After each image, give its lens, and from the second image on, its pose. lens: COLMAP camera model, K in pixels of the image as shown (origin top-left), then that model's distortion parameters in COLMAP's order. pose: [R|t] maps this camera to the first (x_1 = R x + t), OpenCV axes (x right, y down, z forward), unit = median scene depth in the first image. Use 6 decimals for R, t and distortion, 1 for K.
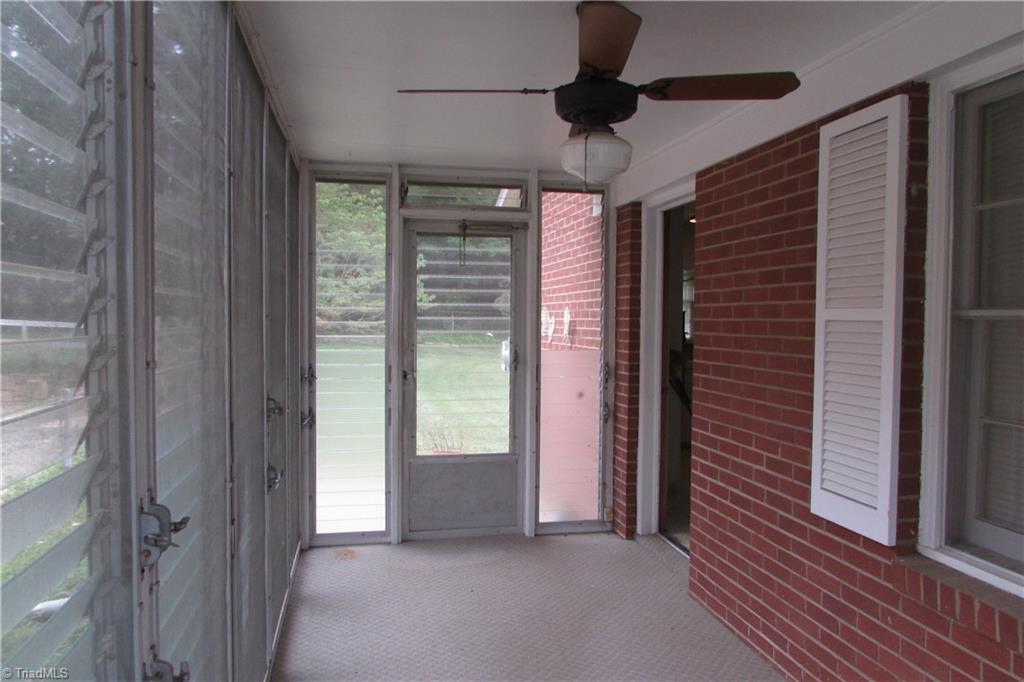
lens RADIAL K [[736.3, 0, 515.3], [0, 736.3, 339.1], [0, 0, 1]] dist [-0.031015, 0.006304]
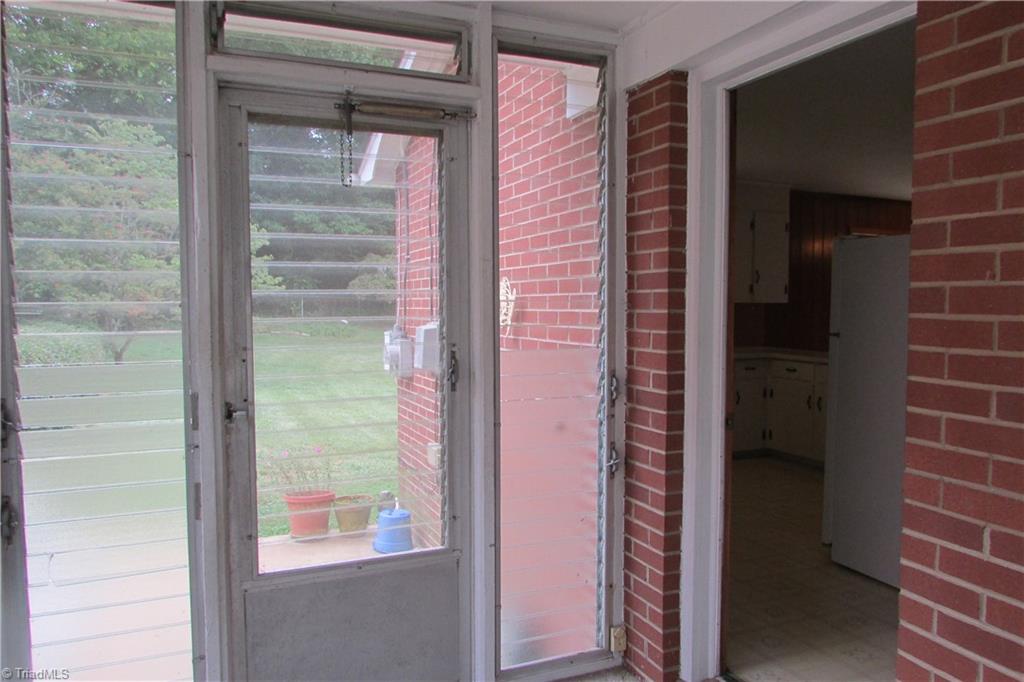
lens RADIAL K [[736.3, 0, 516.0], [0, 736.3, 338.4], [0, 0, 1]] dist [-0.031015, 0.006304]
pose [[0.979902, -0.021200, 0.198350, -0.059768], [0.017486, 0.999638, 0.020460, -0.005274], [-0.198712, -0.016580, 0.979918, 0.491533]]
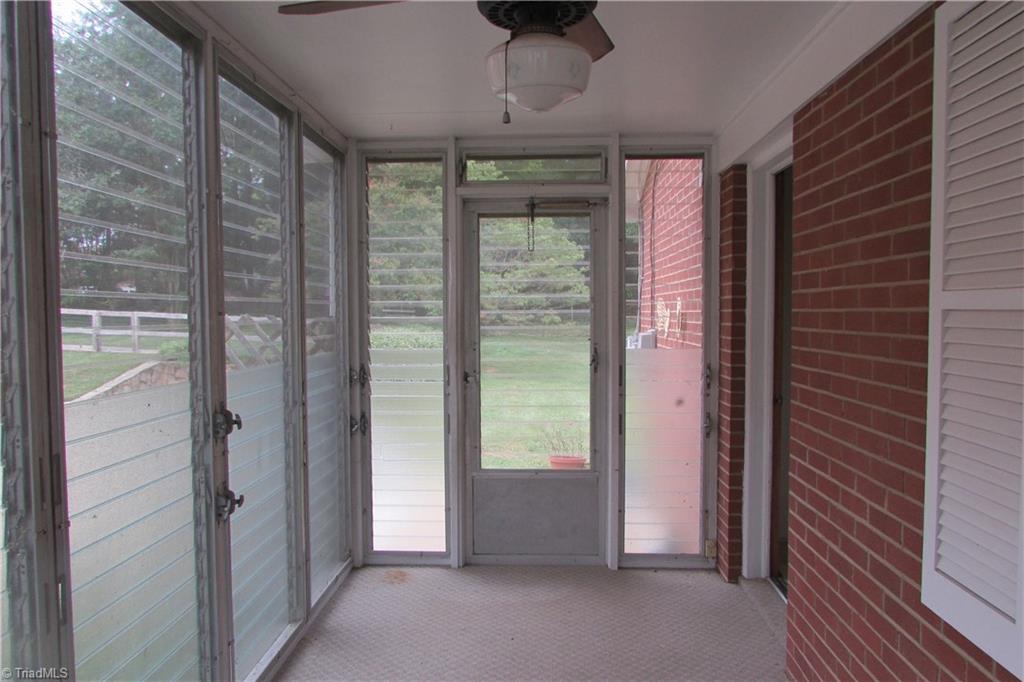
lens RADIAL K [[736.3, 0, 511.1], [0, 736.3, 339.7], [0, 0, 1]] dist [-0.031015, 0.006304]
pose [[0.968309, -0.001550, -0.249749, 0.120913], [0.004030, 0.999948, 0.009418, -0.003907], [0.249721, -0.010126, 0.968265, 0.159768]]
